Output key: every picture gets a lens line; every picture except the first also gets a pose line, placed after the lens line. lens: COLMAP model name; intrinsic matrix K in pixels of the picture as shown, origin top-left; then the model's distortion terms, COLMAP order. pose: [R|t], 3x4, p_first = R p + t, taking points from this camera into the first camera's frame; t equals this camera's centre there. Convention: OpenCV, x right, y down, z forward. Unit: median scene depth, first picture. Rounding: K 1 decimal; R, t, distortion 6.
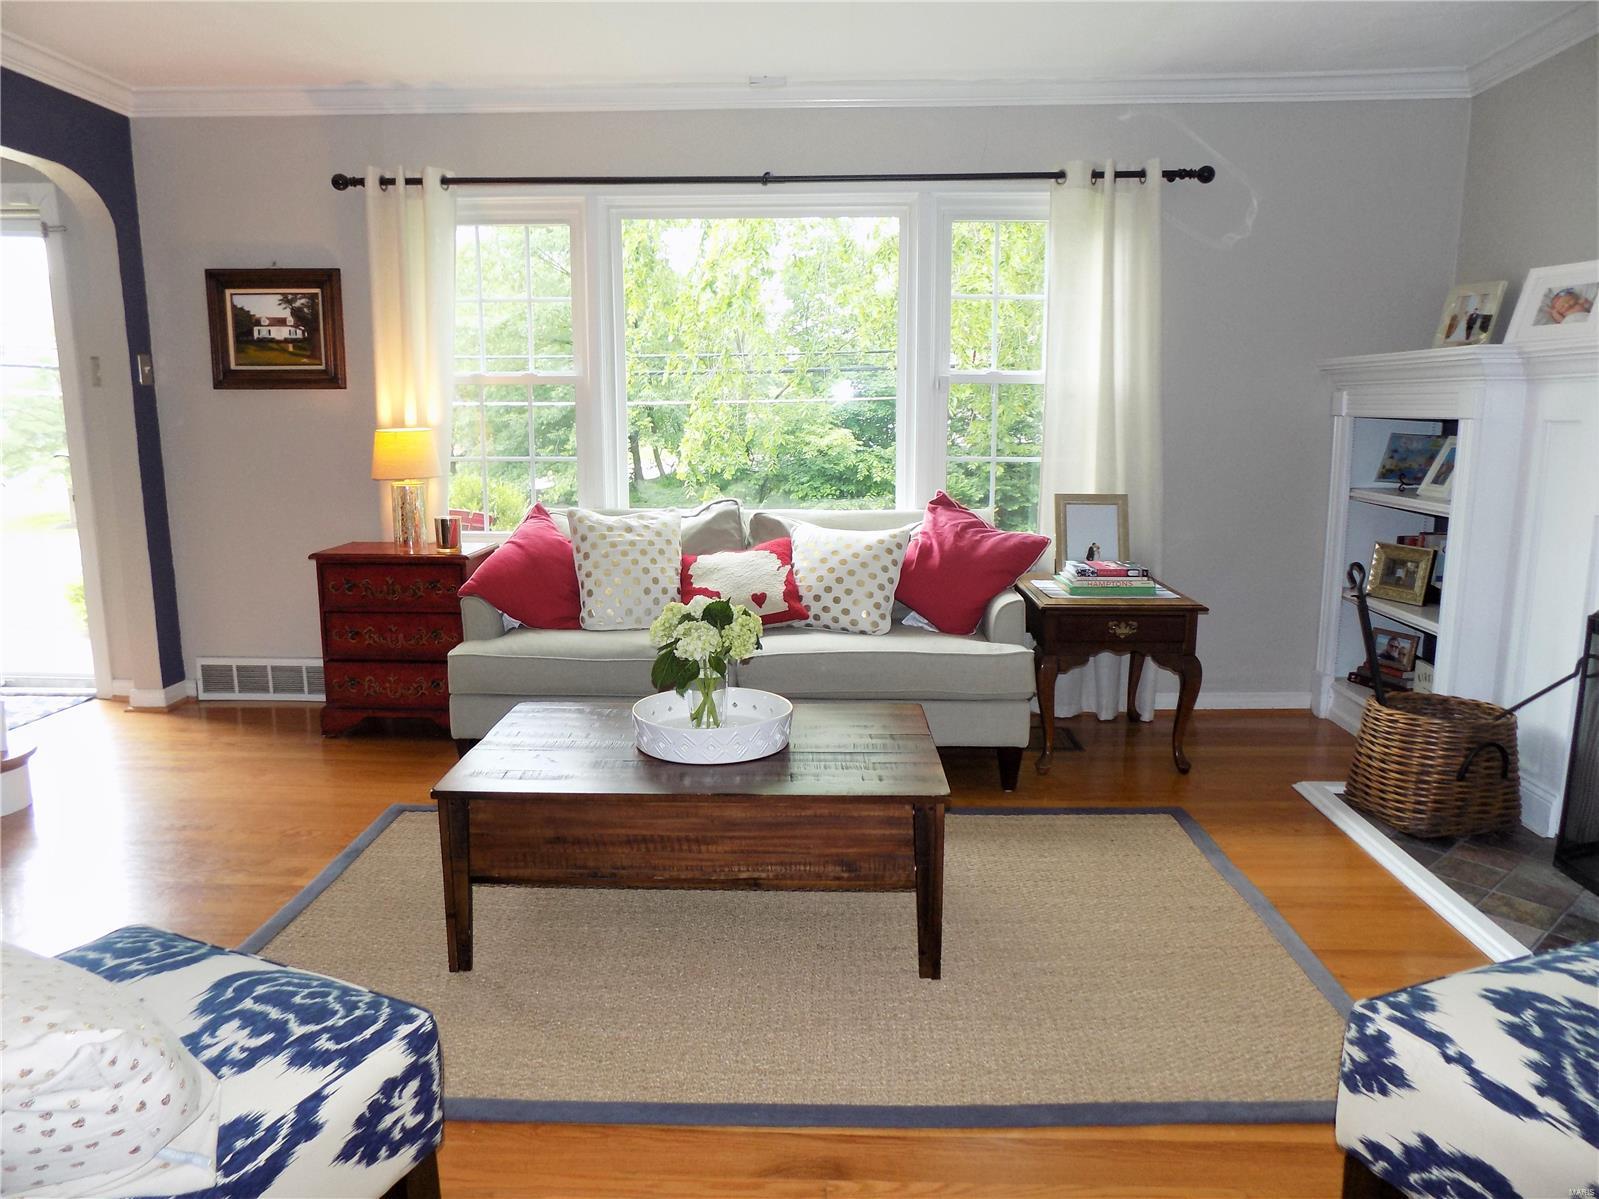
lens RADIAL K [[1064.7, 0, 799.5], [0, 1064.7, 599.5], [0, 0, 1]] dist [-0.063955, 0.049518]
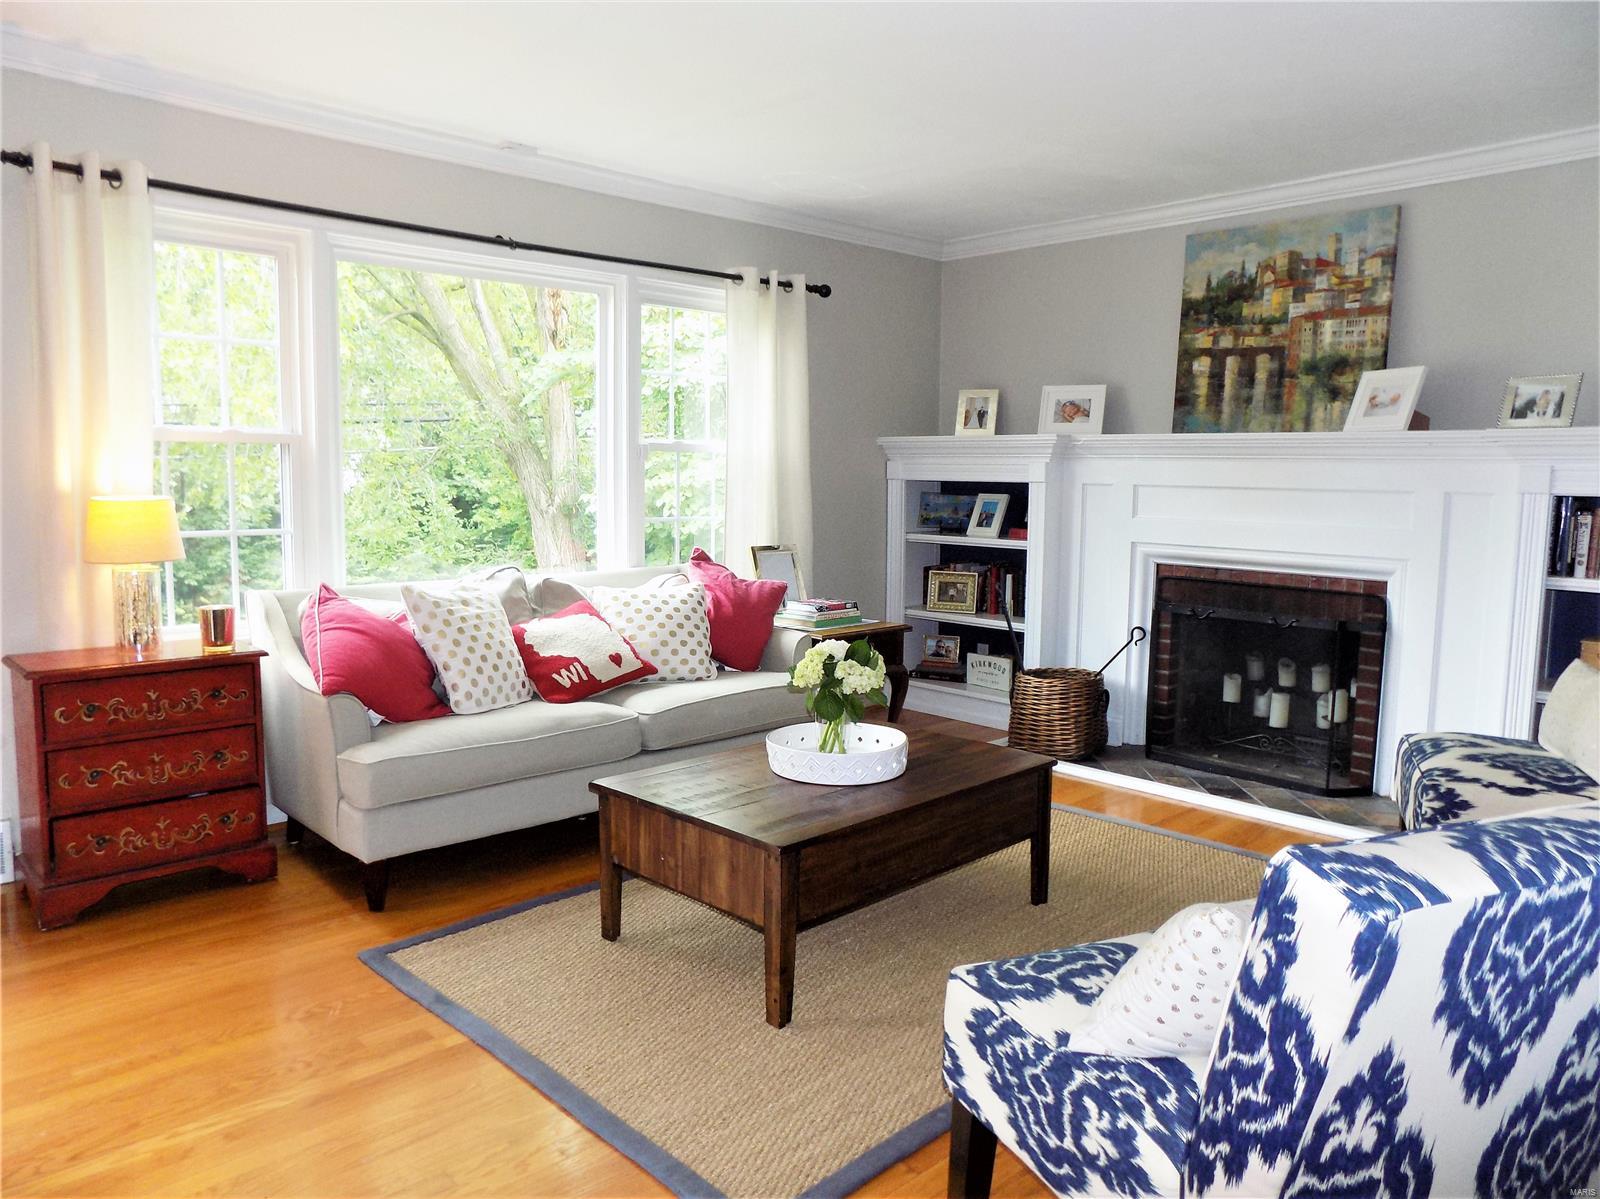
lens RADIAL K [[1083.5, 0, 800.0], [0, 1083.5, 599.5], [0, 0, 1]] dist [-0.034546, 0.001425]
pose [[0.707080, -0.075289, 0.703114, -0.631885], [0.114267, 0.993413, -0.008538, -0.028198], [-0.697840, 0.086380, 0.711026, 0.130587]]
